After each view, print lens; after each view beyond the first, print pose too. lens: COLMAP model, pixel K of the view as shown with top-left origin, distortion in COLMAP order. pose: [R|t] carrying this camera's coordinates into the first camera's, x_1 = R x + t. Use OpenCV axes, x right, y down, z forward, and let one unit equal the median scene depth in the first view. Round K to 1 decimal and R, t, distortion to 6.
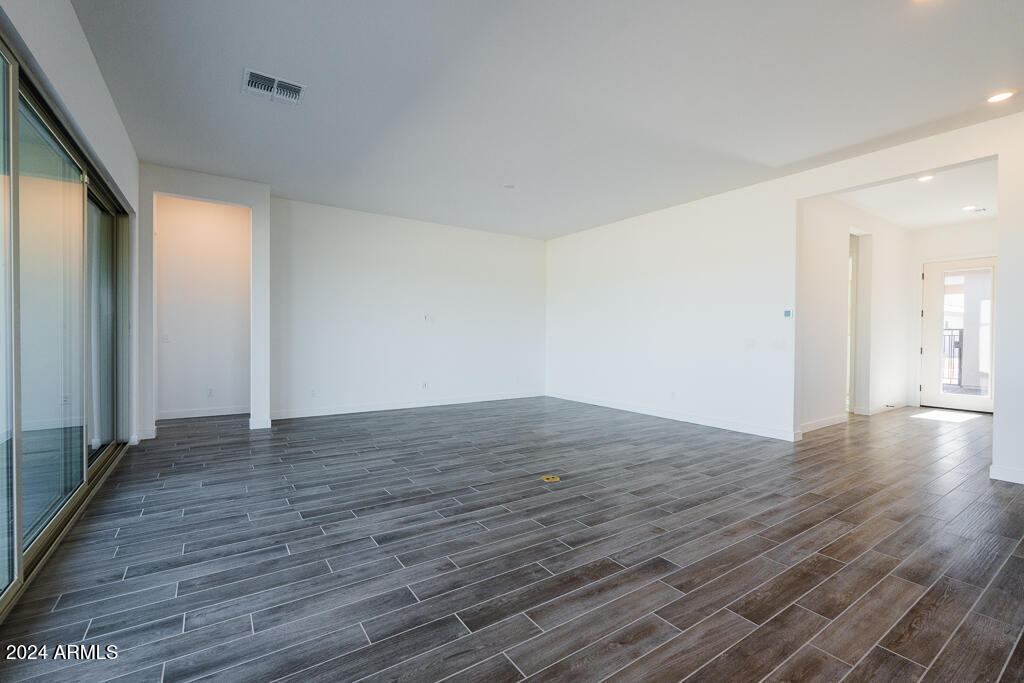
lens RADIAL K [[448.8, 0, 516.4], [0, 448.8, 348.4], [0, 0, 1]] dist [-0.006763, 0.000498]
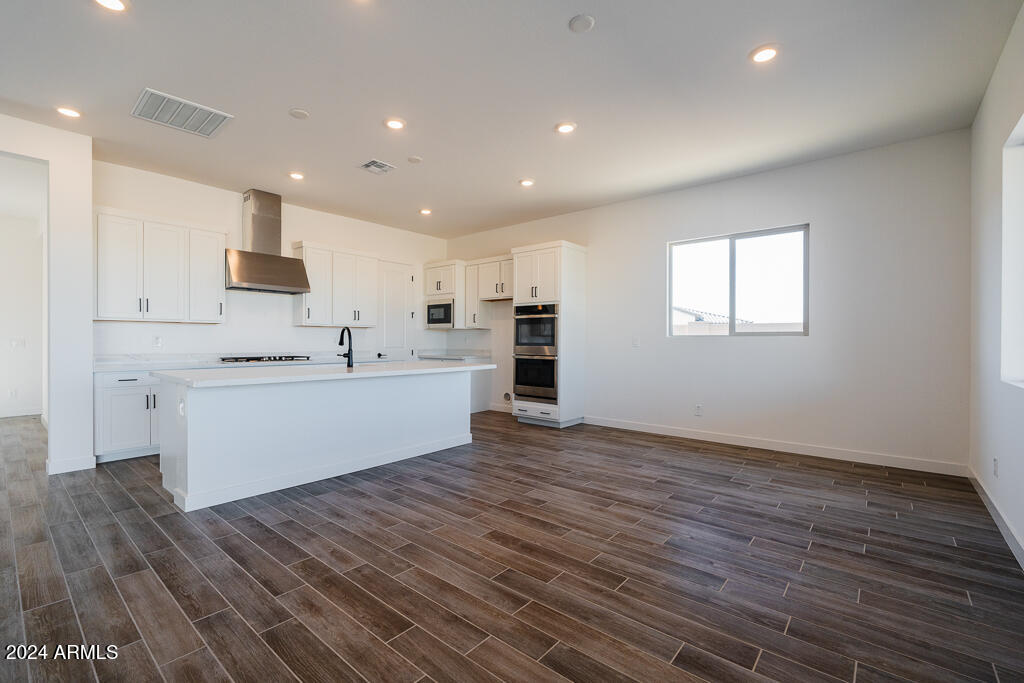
lens RADIAL K [[448.8, 0, 511.2], [0, 448.8, 339.9], [0, 0, 1]] dist [-0.006763, 0.000498]
pose [[-0.267010, -0.005811, 0.963676, -0.227221], [0.022784, 0.999664, 0.012341, -0.008054], [-0.963424, 0.025252, -0.266788, 0.273520]]
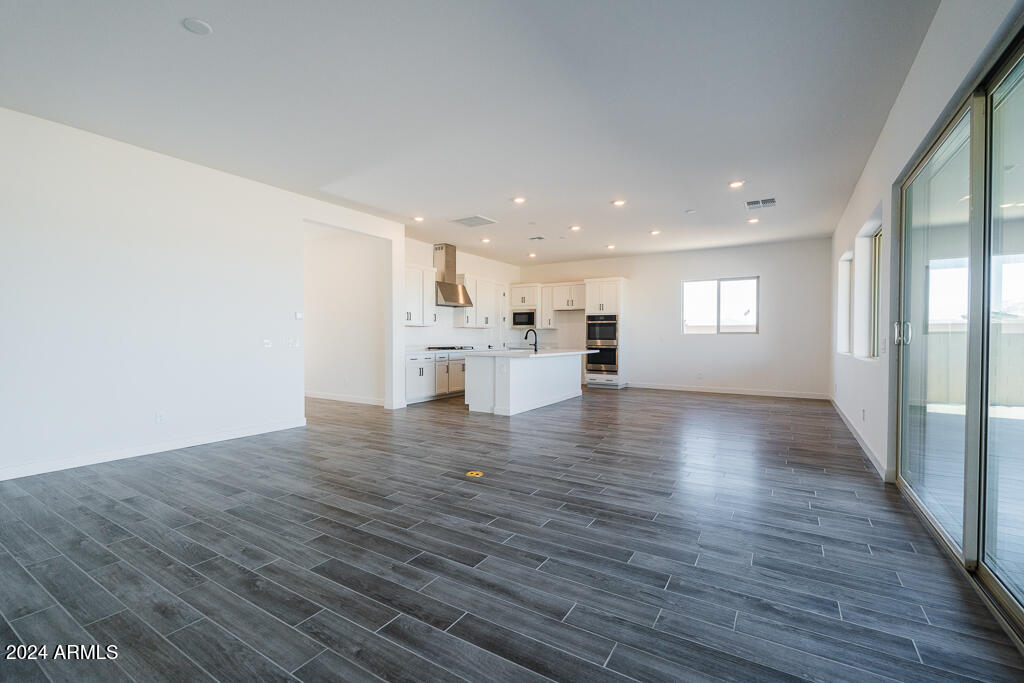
lens RADIAL K [[448.8, 0, 509.8], [0, 448.8, 340.2], [0, 0, 1]] dist [-0.006763, 0.000498]
pose [[-0.405047, -0.015251, 0.914169, -0.979678], [0.021656, 0.999420, 0.026268, -0.048639], [-0.914039, 0.030437, -0.404482, 1.454305]]
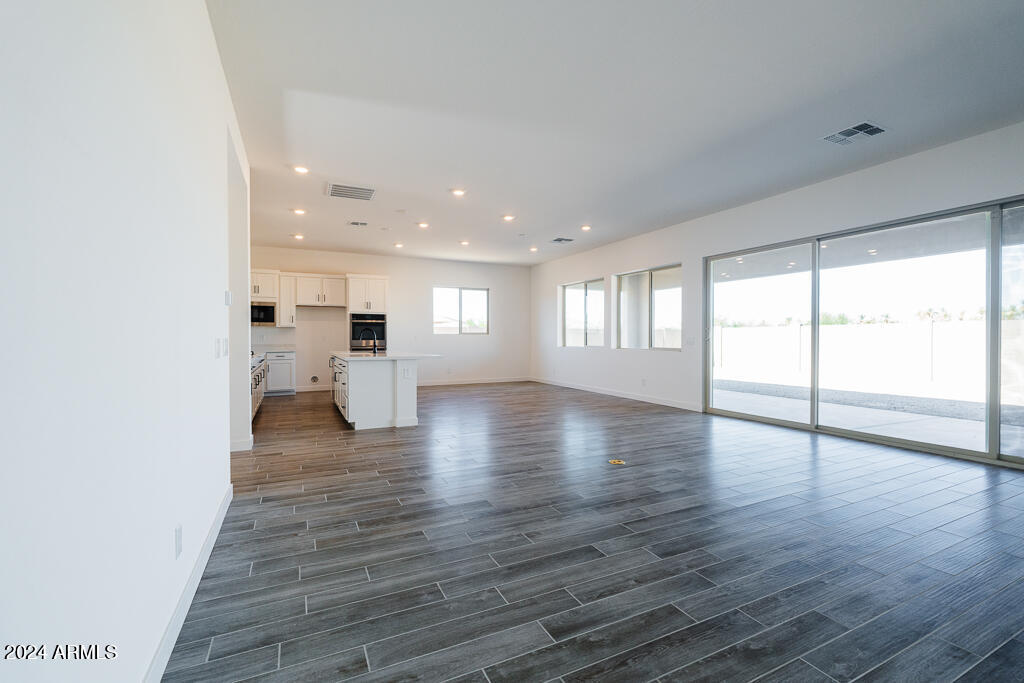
lens RADIAL K [[448.8, 0, 512.1], [0, 448.8, 341.2], [0, 0, 1]] dist [-0.006763, 0.000498]
pose [[-0.989588, -0.007311, 0.143741, 0.192612], [-0.001693, 0.999231, 0.039167, -0.064156], [-0.143917, 0.038516, -0.988840, 2.337653]]
